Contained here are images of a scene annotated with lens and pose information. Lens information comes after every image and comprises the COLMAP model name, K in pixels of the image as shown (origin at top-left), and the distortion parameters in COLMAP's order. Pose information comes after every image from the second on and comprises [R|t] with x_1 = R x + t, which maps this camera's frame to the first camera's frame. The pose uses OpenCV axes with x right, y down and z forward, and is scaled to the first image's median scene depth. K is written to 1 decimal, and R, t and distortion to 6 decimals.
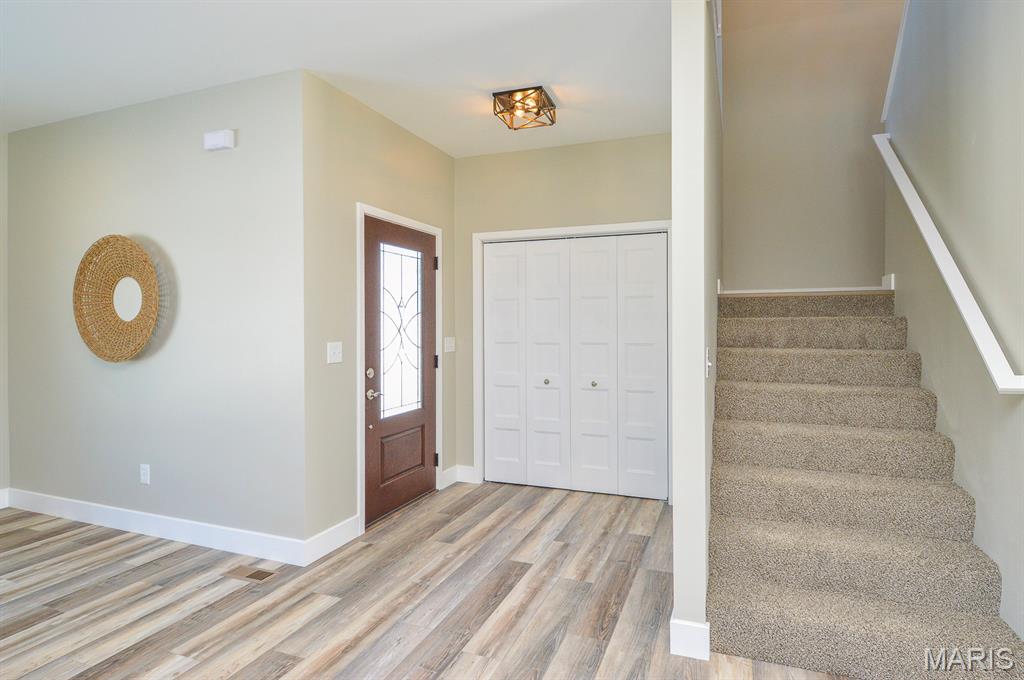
lens RADIAL K [[552.7, 0, 519.4], [0, 552.7, 334.0], [0, 0, 1]] dist [-0.014358, -0.002013]
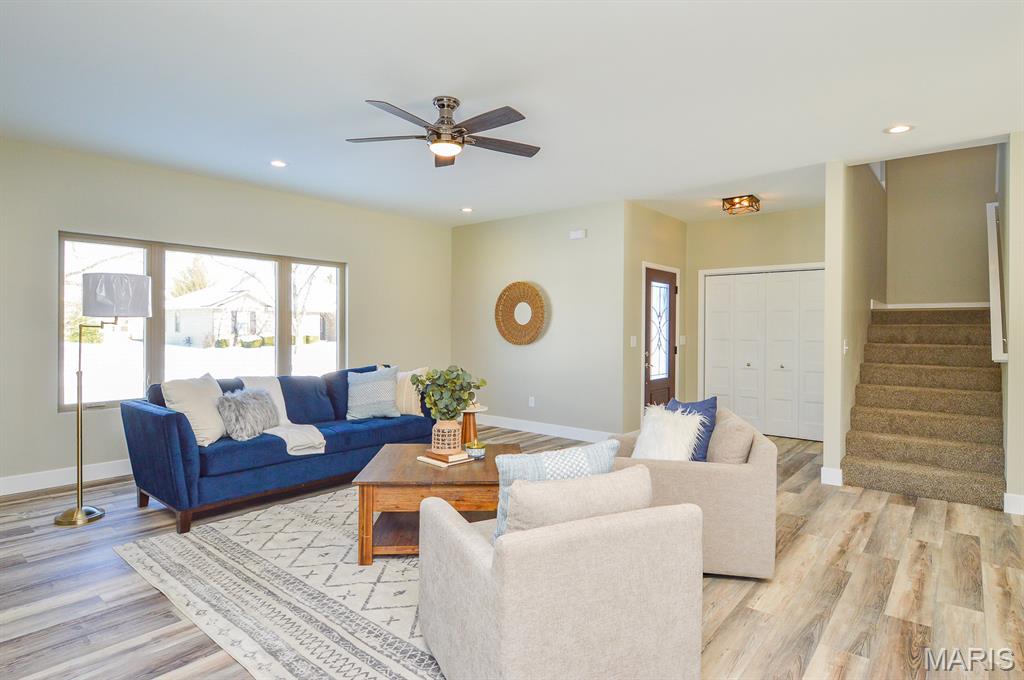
lens RADIAL K [[552.7, 0, 505.5], [0, 552.7, 335.3], [0, 0, 1]] dist [-0.014358, -0.002013]
pose [[0.947213, 0.011420, -0.320402, -0.134407], [-0.011997, 0.999928, 0.000174, 0.015419], [0.320381, 0.003679, 0.947282, -0.909495]]
